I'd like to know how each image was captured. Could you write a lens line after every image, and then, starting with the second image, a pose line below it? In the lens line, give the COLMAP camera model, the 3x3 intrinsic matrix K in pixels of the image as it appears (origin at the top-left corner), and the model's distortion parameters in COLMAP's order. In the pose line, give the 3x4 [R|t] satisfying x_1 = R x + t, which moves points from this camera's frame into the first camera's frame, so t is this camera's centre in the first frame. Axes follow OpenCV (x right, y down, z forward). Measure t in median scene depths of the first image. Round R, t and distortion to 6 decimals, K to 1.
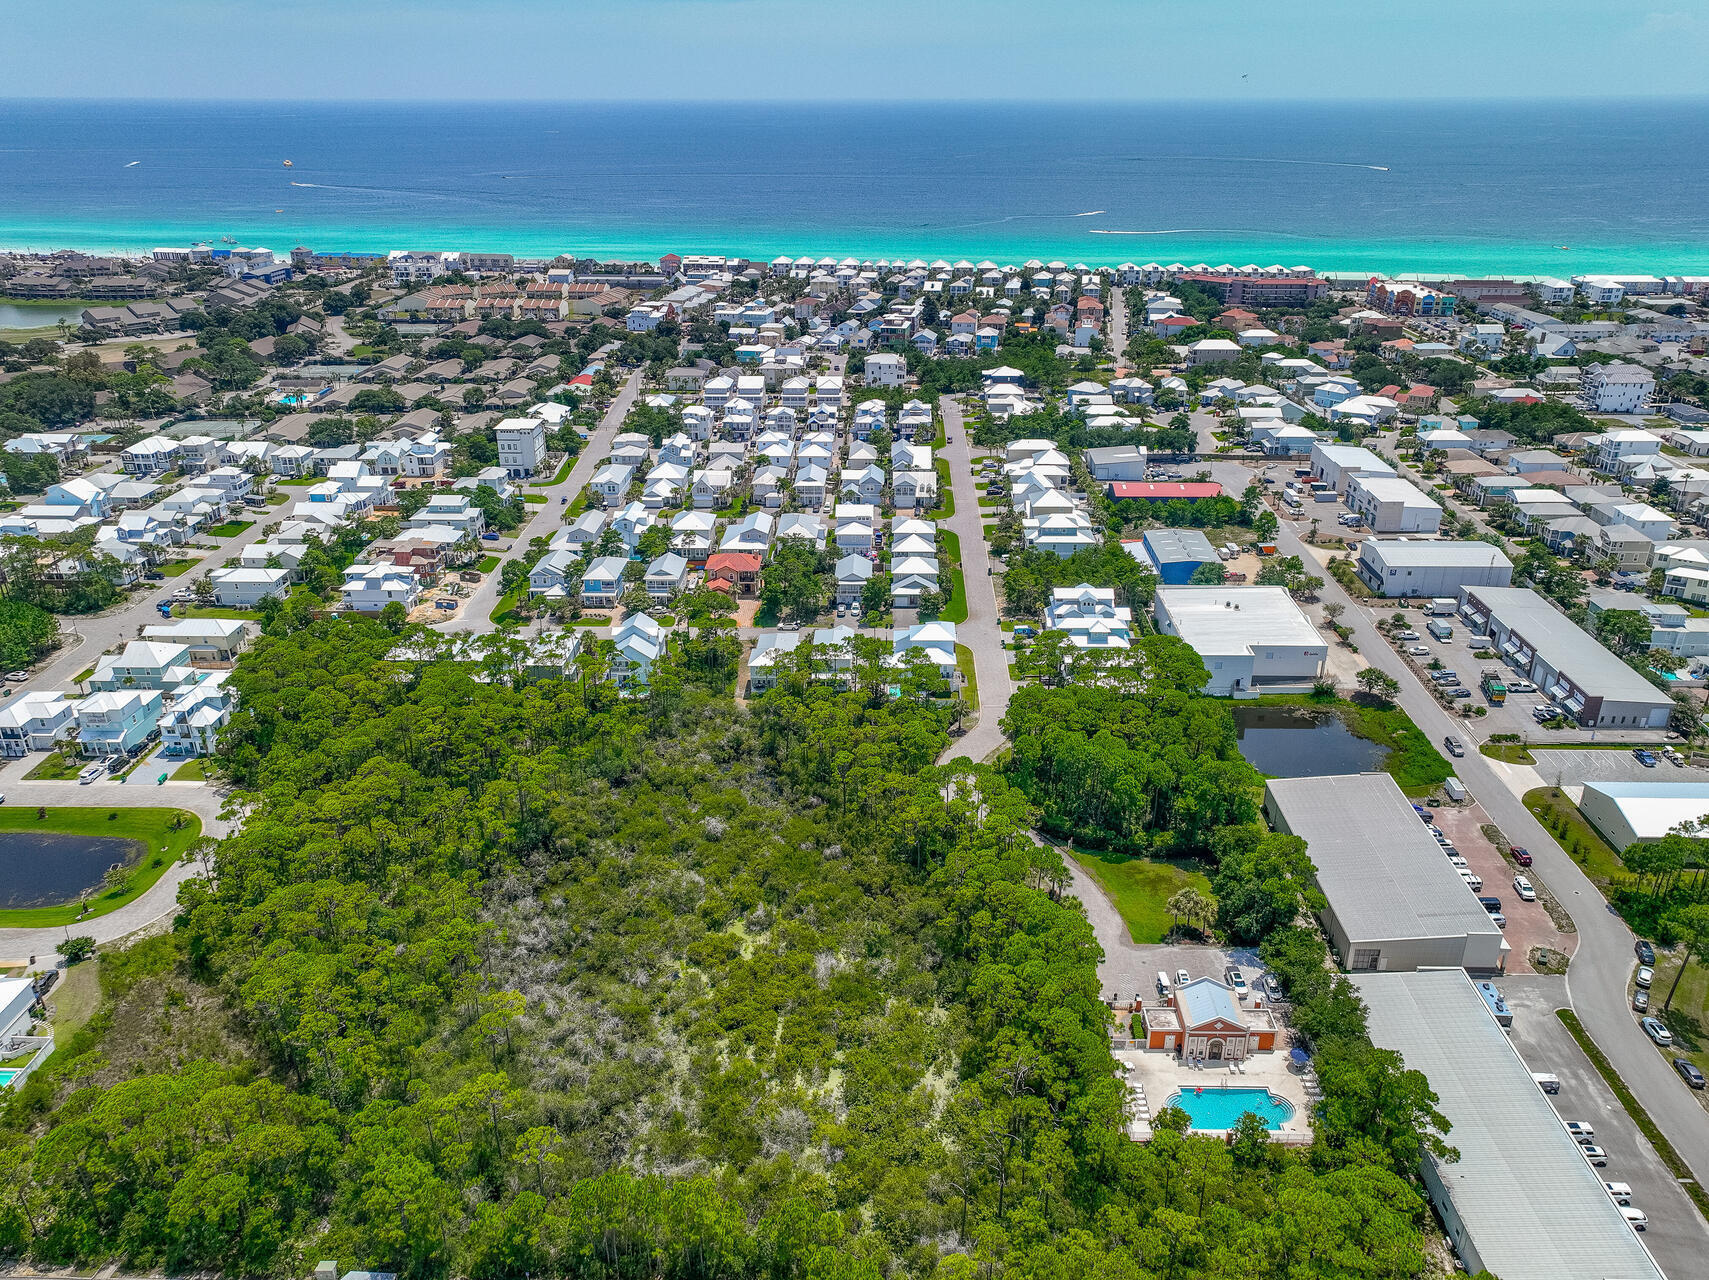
lens RADIAL K [[1236.2, 0, 868.8], [0, 1236.2, 630.3], [0, 0, 1]] dist [-0.004965, 0.010452]
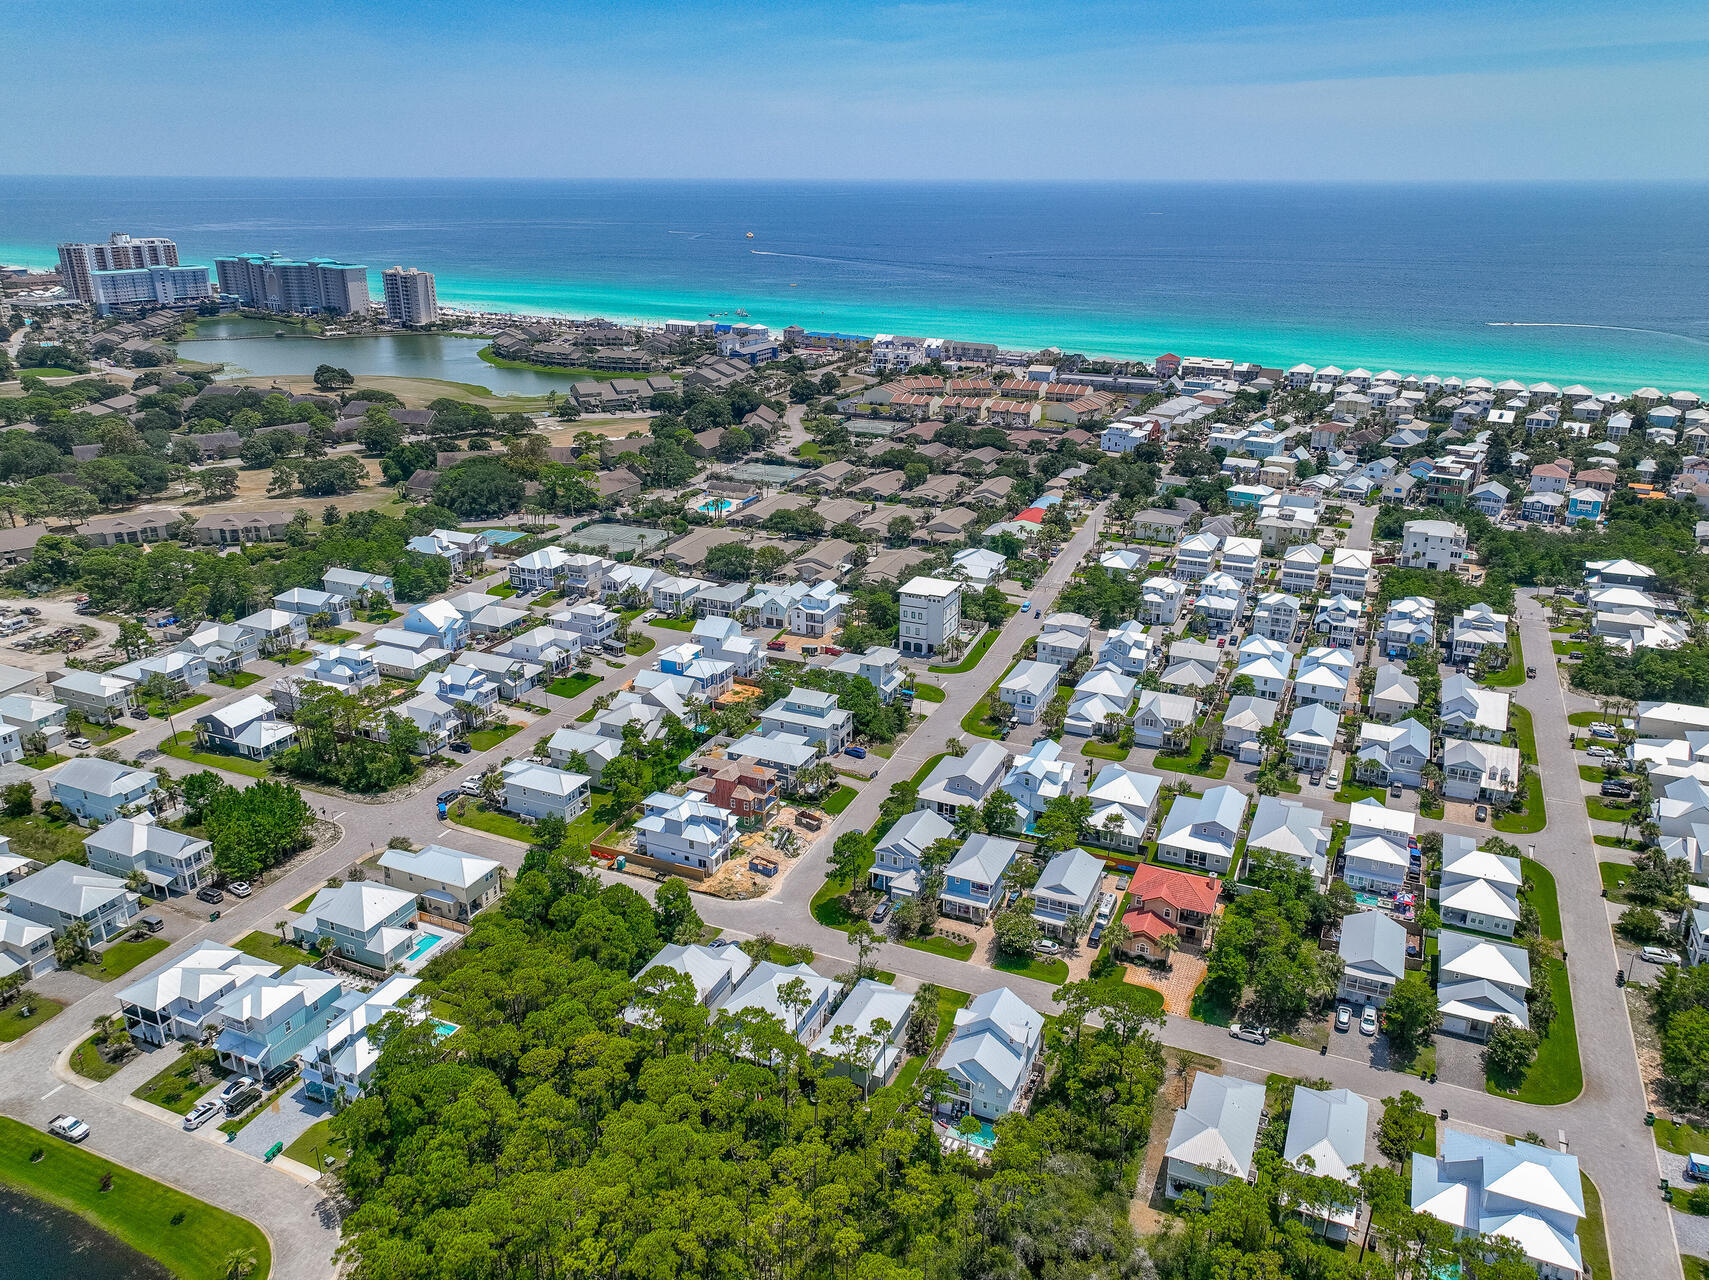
lens RADIAL K [[1236.2, 0, 868.8], [0, 1236.2, 630.3], [0, 0, 1]] dist [-0.004965, 0.010452]
pose [[0.923498, 0.133201, -0.359735, -0.032704], [-0.153308, 0.987787, -0.027813, -0.110742], [0.351636, 0.080836, 0.932640, 0.254579]]
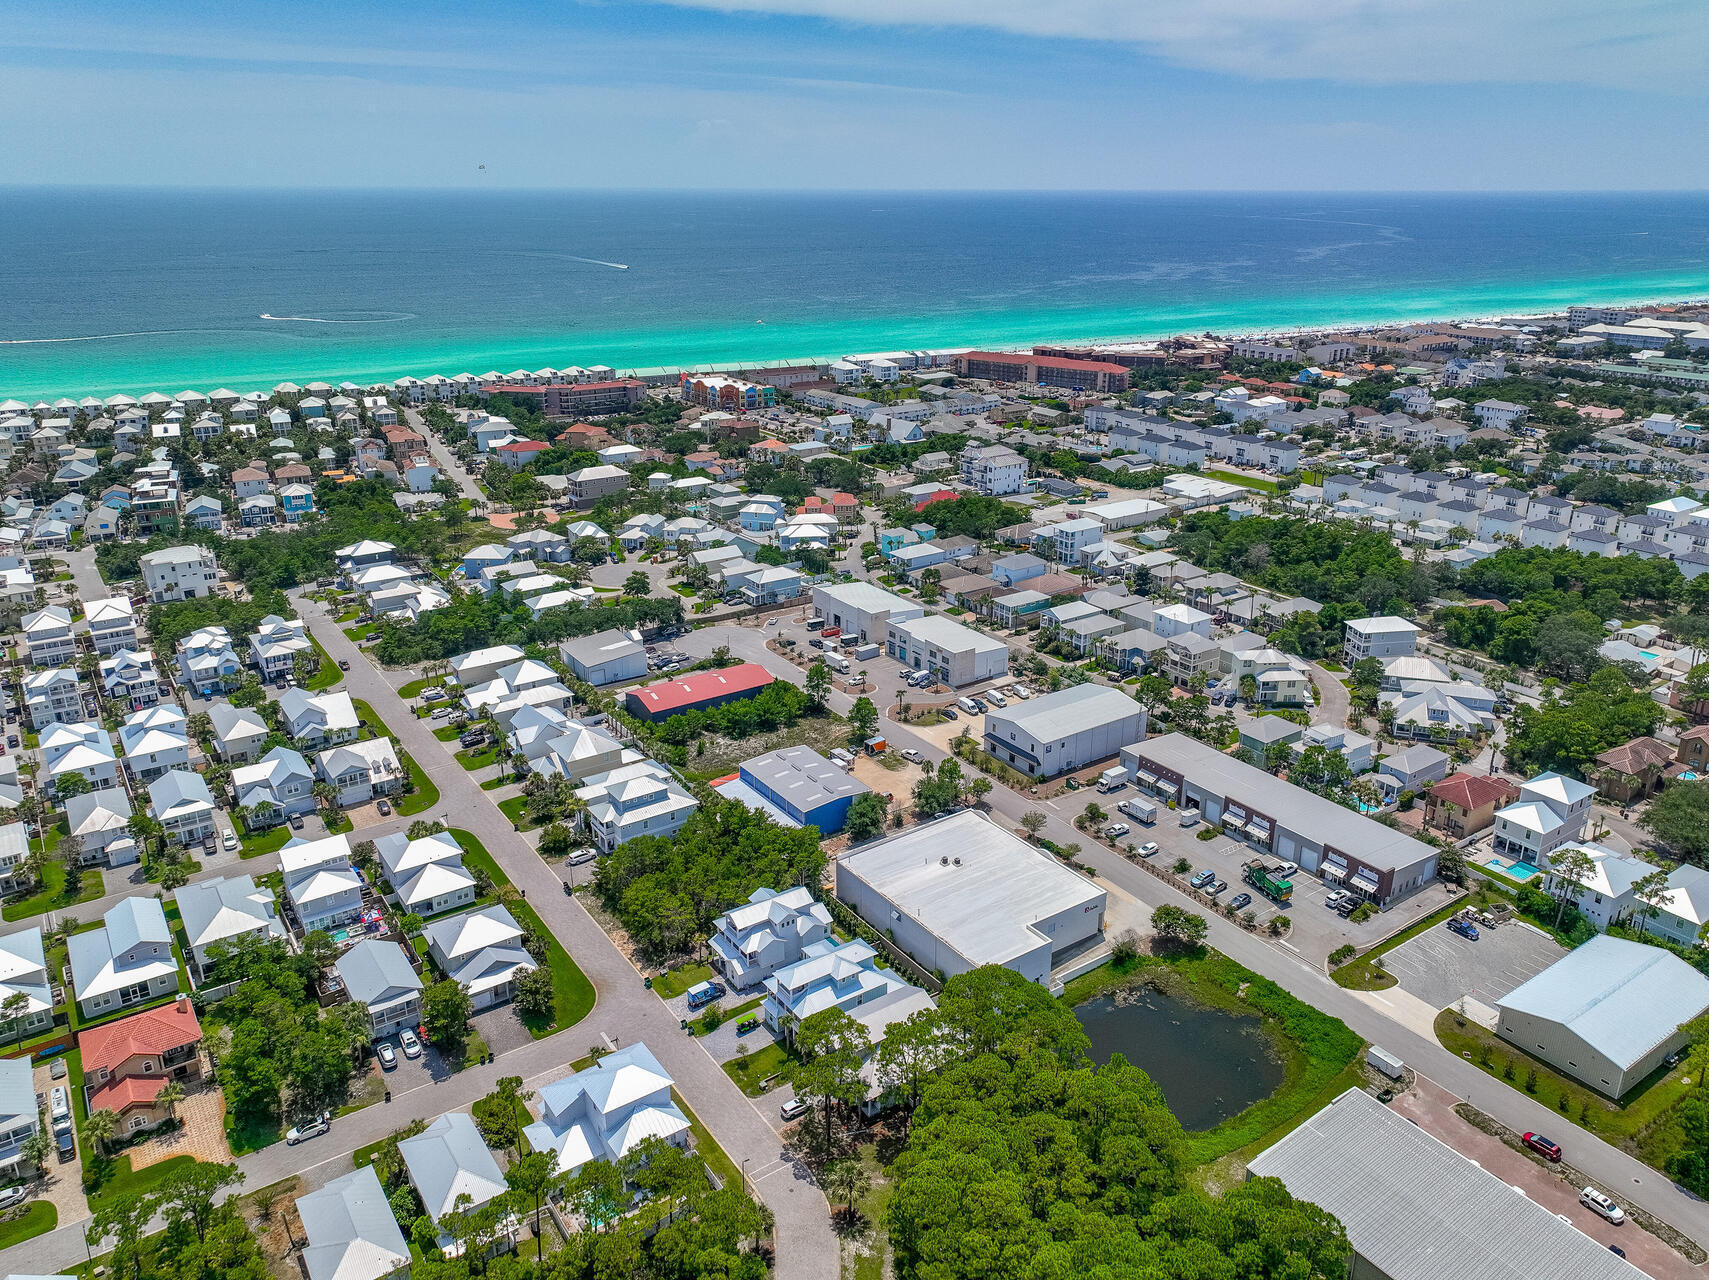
lens RADIAL K [[1236.2, 0, 868.8], [0, 1236.2, 630.3], [0, 0, 1]] dist [-0.004965, 0.010452]
pose [[0.802331, -0.197089, 0.563401, -0.094420], [0.231716, 0.972729, 0.010296, -0.120965], [-0.550066, 0.122289, 0.826119, 0.275952]]
